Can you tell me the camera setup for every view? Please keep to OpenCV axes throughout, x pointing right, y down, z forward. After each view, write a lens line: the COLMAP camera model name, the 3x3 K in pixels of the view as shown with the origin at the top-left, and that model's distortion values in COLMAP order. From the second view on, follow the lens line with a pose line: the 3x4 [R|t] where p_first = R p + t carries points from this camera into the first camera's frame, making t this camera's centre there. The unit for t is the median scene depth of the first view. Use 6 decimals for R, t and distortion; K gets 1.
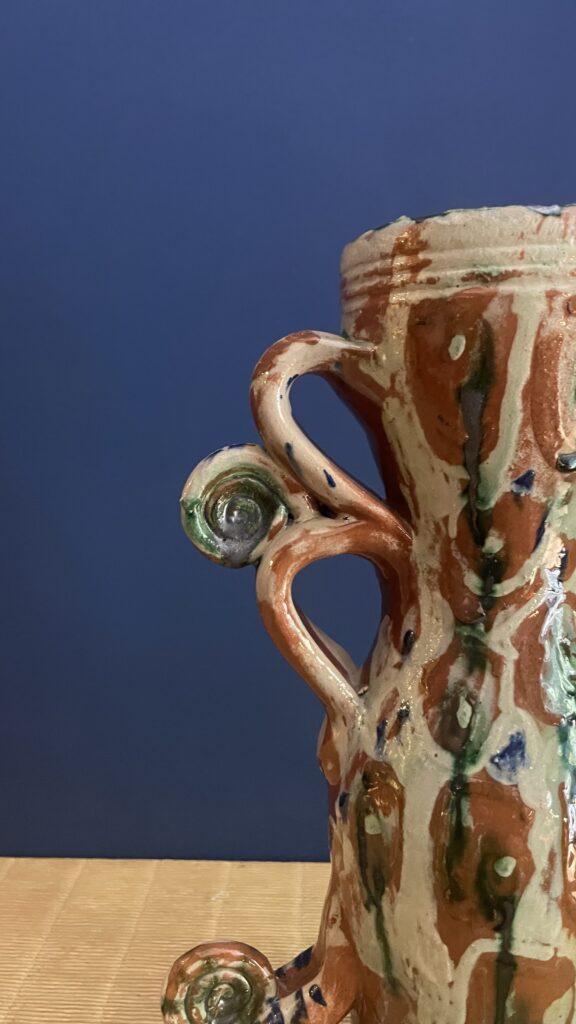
lens RADIAL K [[774.5, 0, 285.0], [0, 774.5, 514.1], [0, 0, 1]] dist [0.076342, -0.110670]
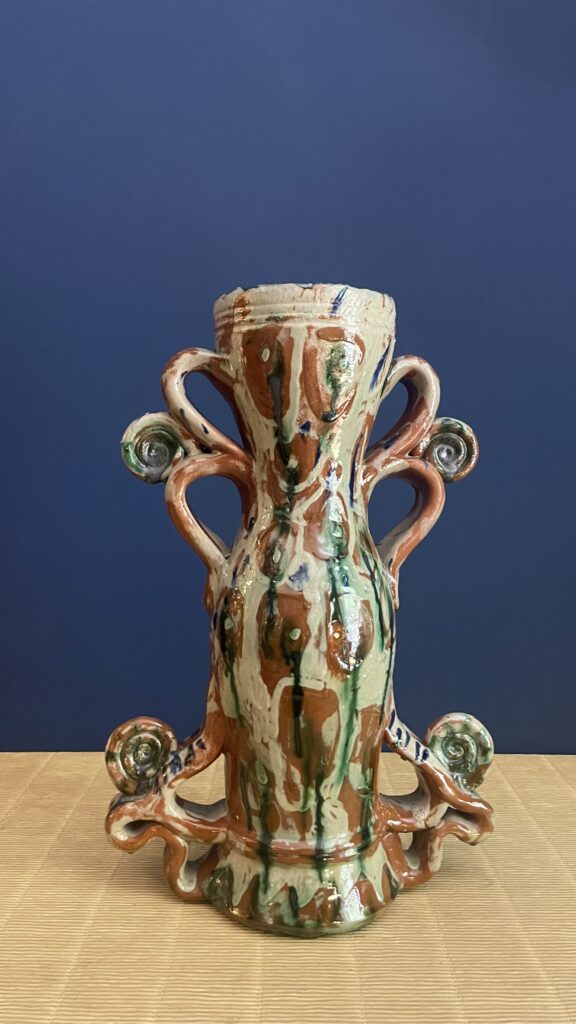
lens RADIAL K [[774.5, 0, 285.3], [0, 774.5, 508.0], [0, 0, 1]] dist [0.076342, -0.110670]
pose [[0.999168, 0.002711, 0.040698, 0.174282], [0.000424, 0.997043, -0.076843, 0.280266], [-0.040786, 0.076796, 0.996212, -0.795037]]
